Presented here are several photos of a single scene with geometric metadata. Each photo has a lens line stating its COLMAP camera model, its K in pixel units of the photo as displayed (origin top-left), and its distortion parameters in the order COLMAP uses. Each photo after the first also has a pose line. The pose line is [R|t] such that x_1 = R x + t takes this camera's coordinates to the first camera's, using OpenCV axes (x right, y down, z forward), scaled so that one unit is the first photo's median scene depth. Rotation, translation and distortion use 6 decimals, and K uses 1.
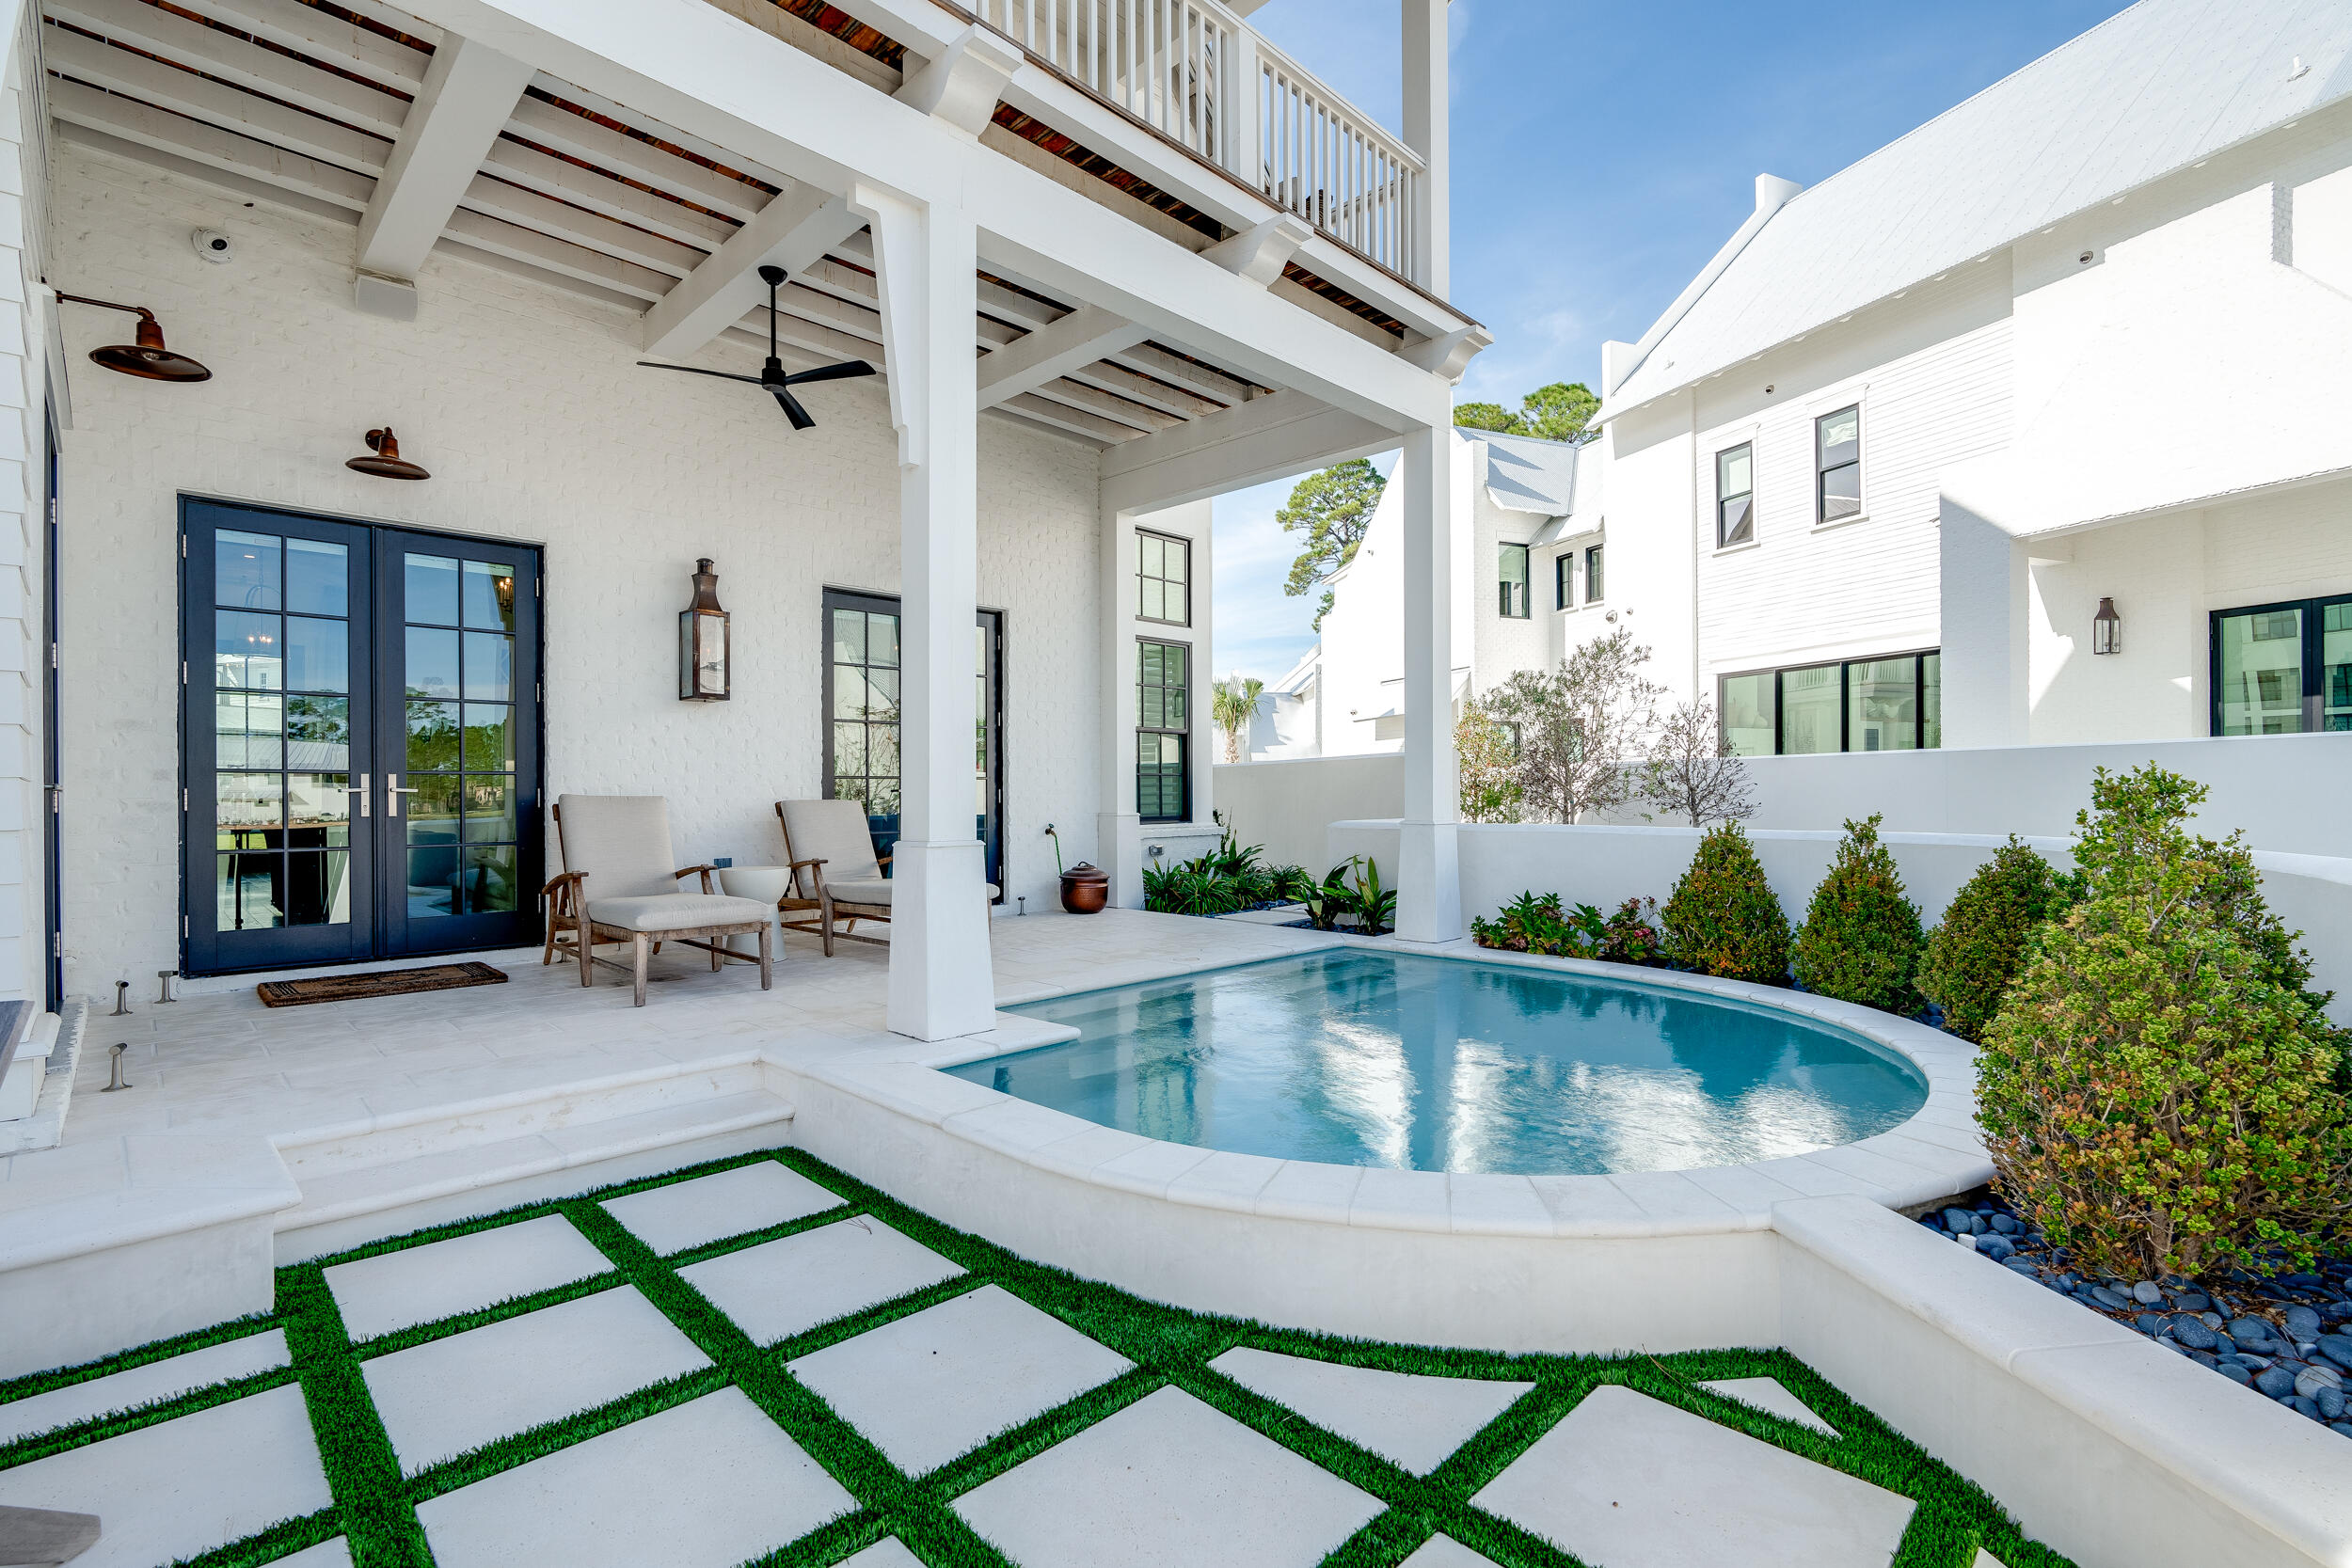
lens RADIAL K [[1061.5, 0, 1196.3], [0, 1061.5, 788.0], [0, 0, 1]] dist [-0.008741, 0.000737]
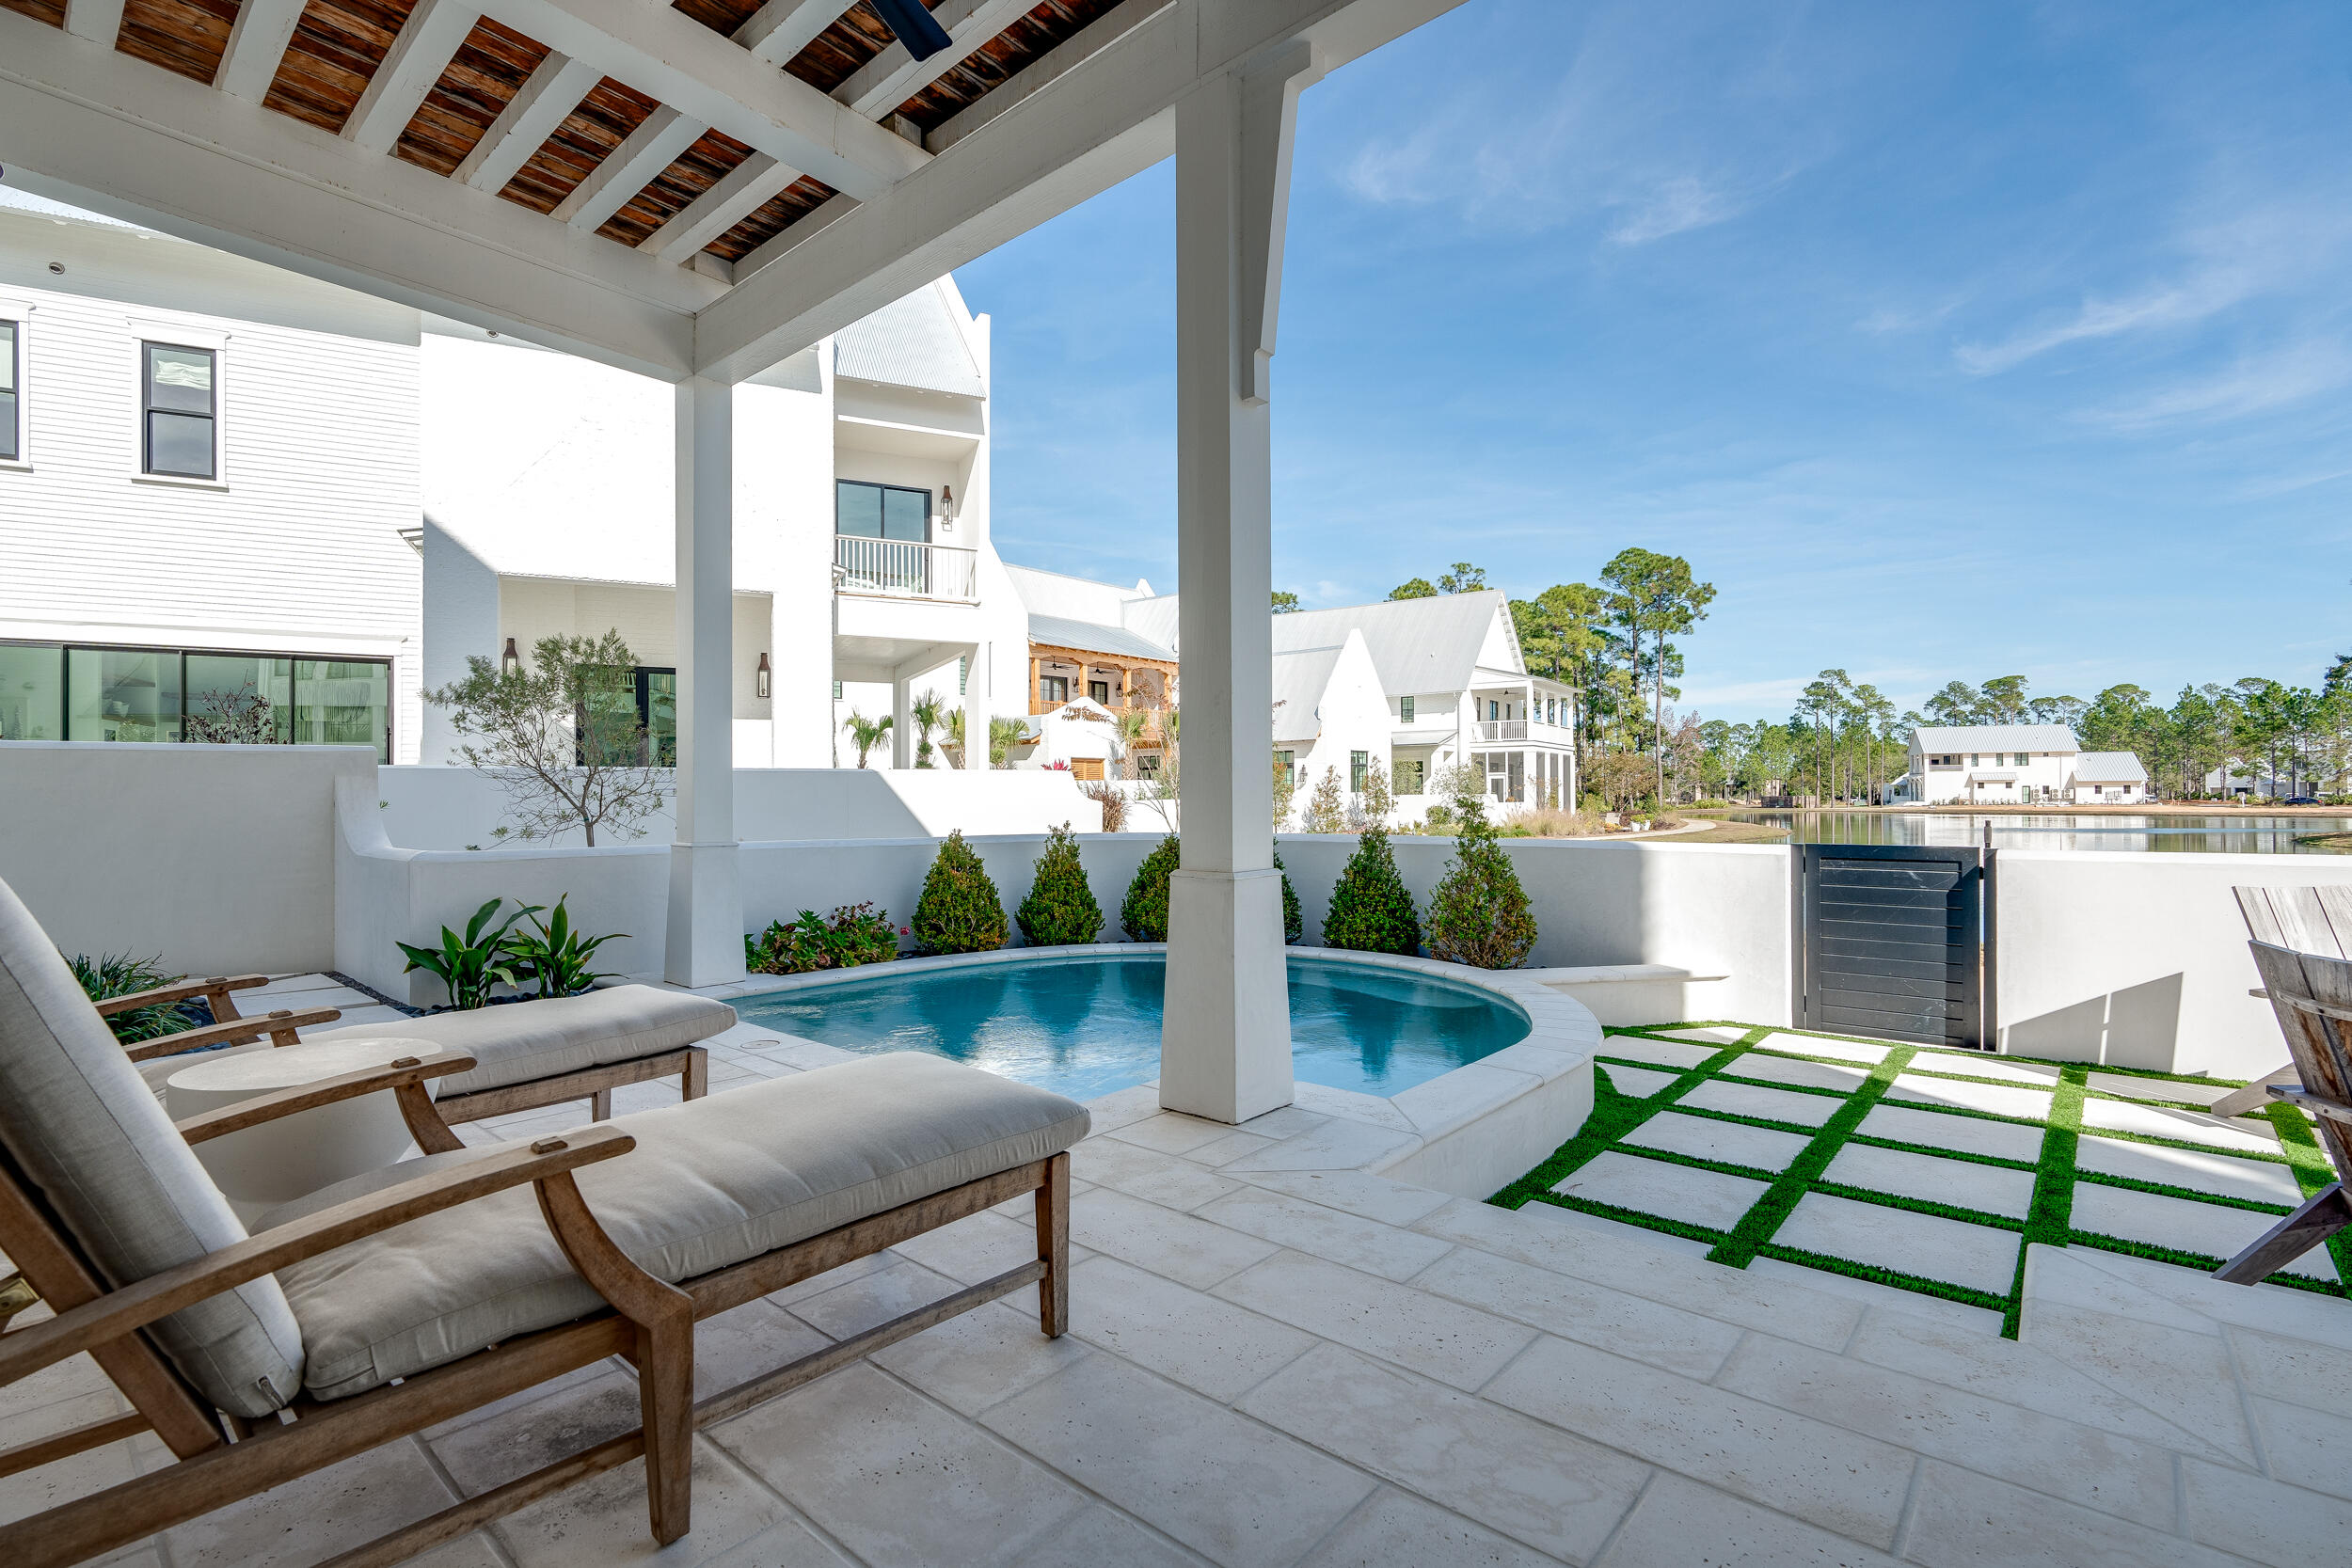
lens RADIAL K [[1061.5, 0, 1177.2], [0, 1061.5, 791.8], [0, 0, 1]] dist [-0.008741, 0.000737]
pose [[-0.063855, 0.012682, 0.997879, -0.351988], [-0.003147, 0.999912, -0.012910, -0.000217], [-0.997954, -0.003965, -0.063810, 0.366654]]
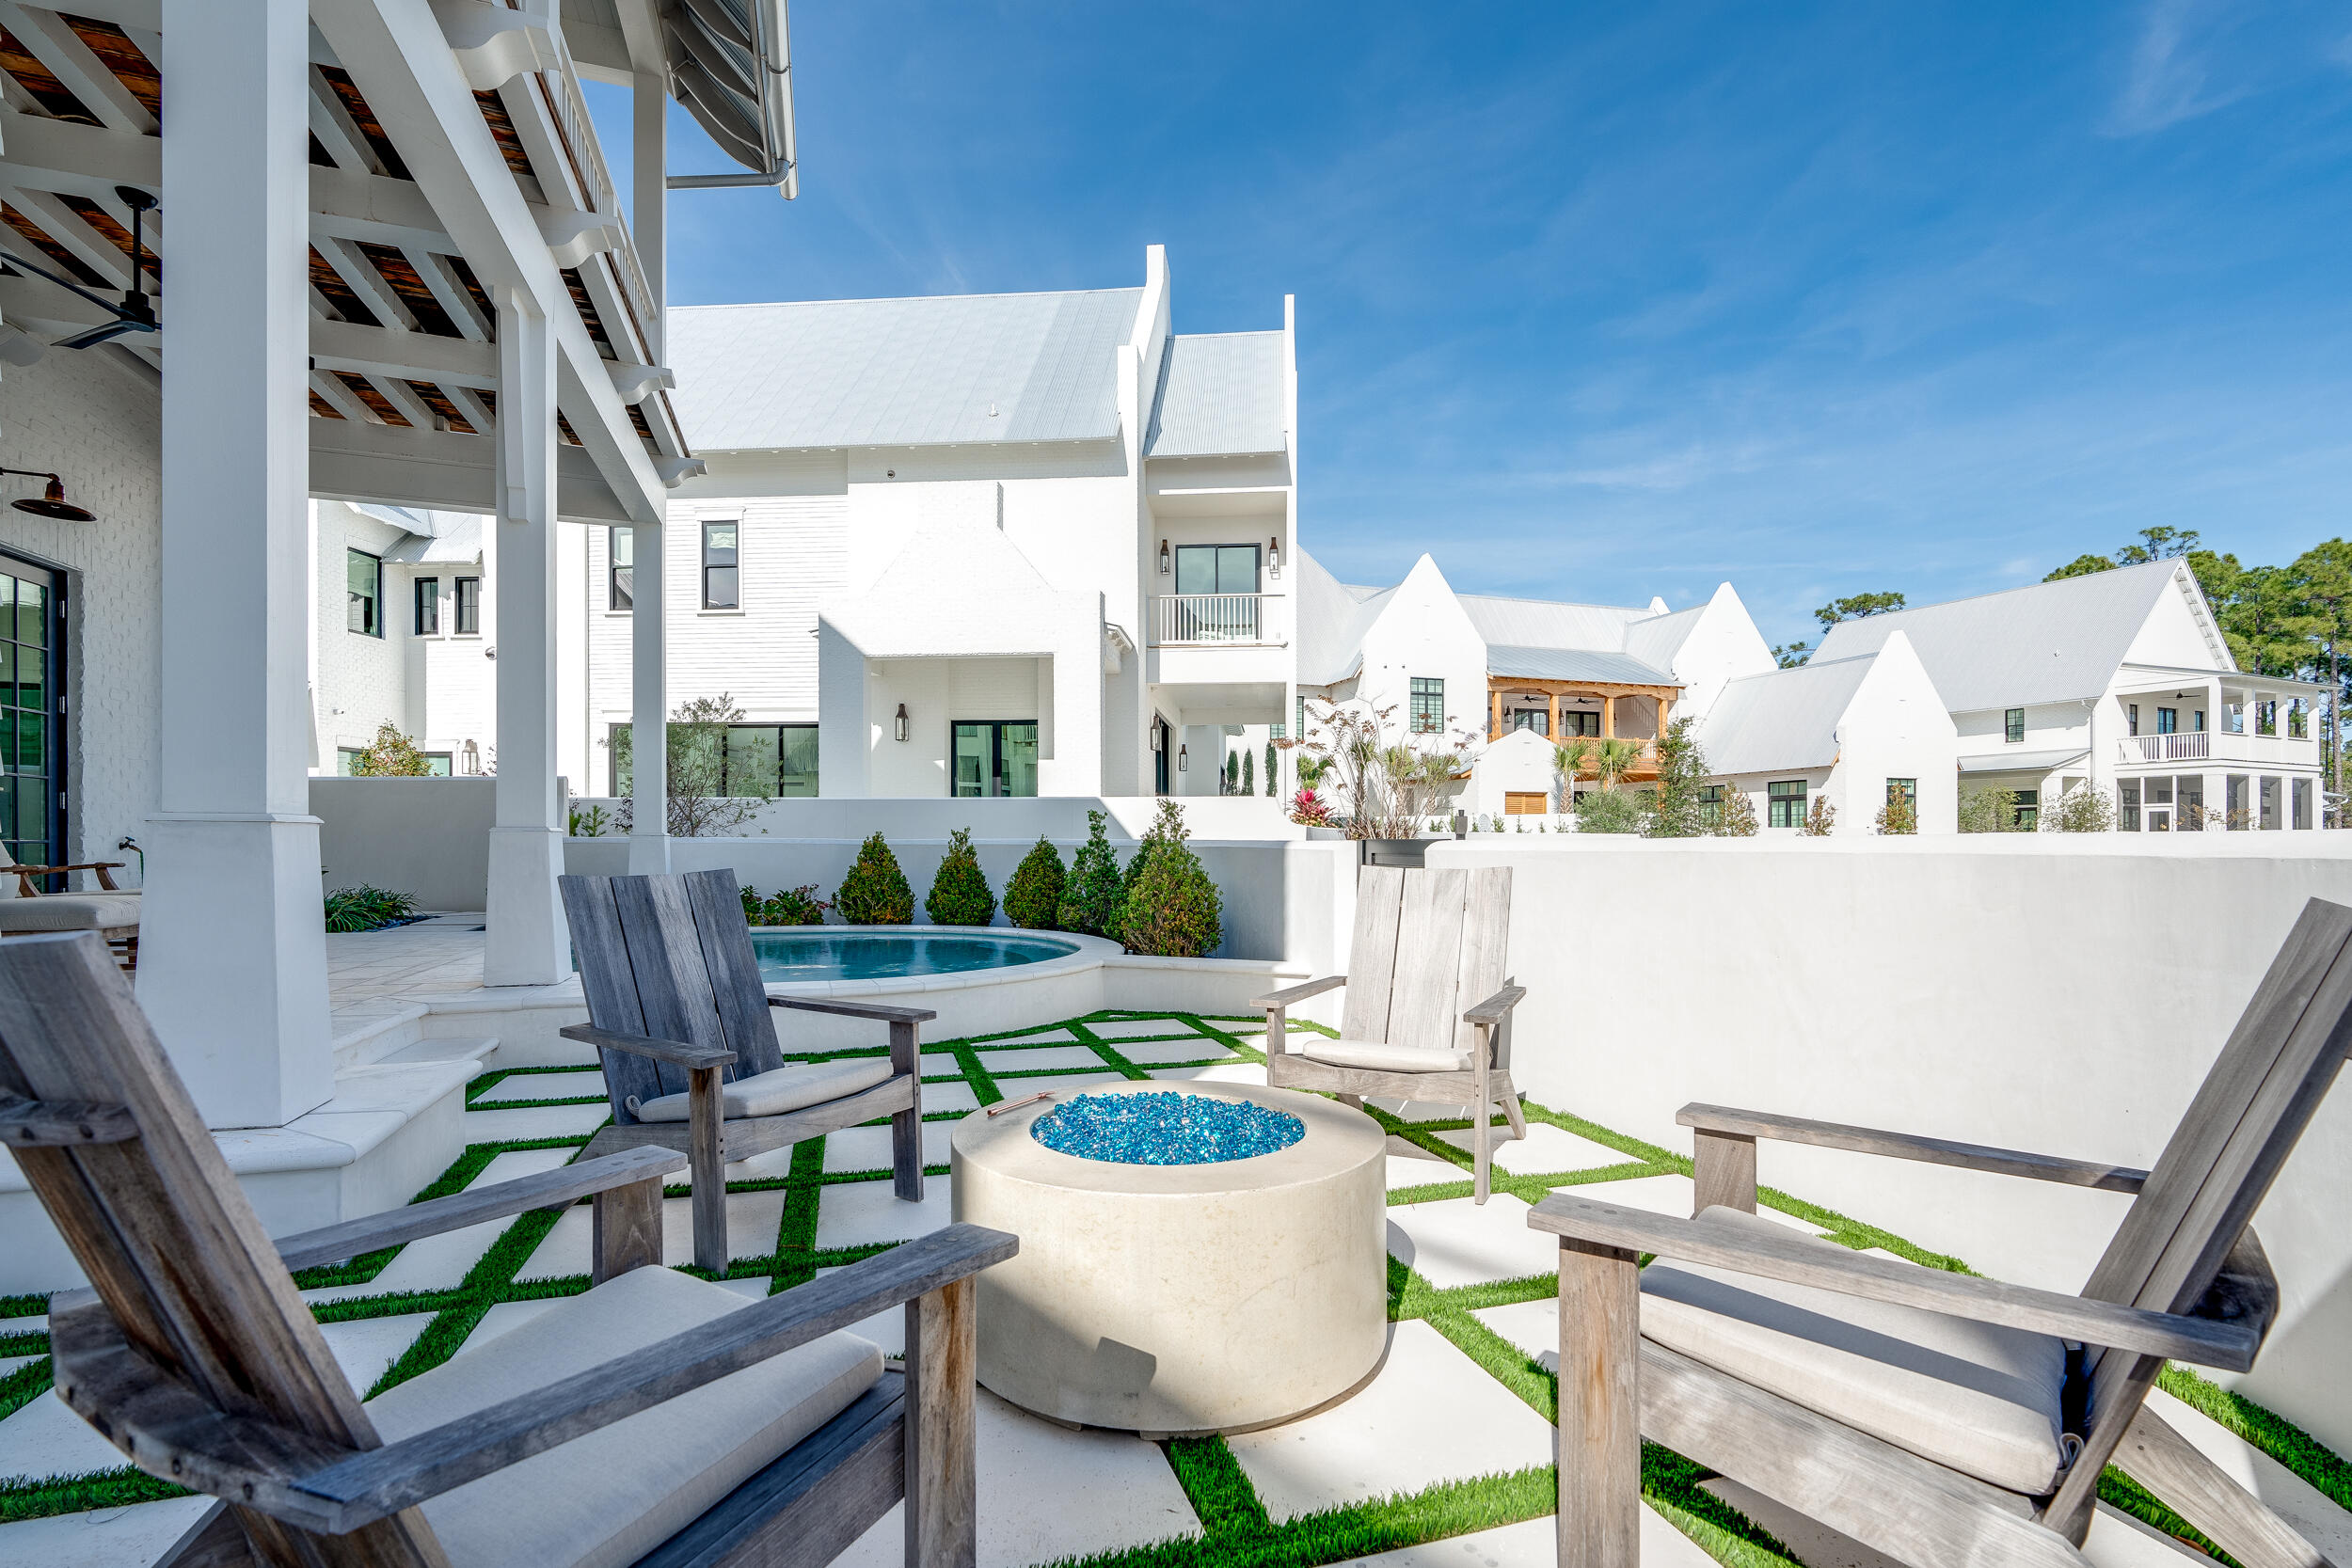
lens RADIAL K [[1061.5, 0, 1192.7], [0, 1061.5, 844.0], [0, 0, 1]] dist [-0.008741, 0.000737]
pose [[0.452342, 0.004902, 0.891831, -0.334285], [-0.010906, 0.999941, 0.000036, 0.019650], [-0.891778, -0.009742, 0.452368, -0.078221]]
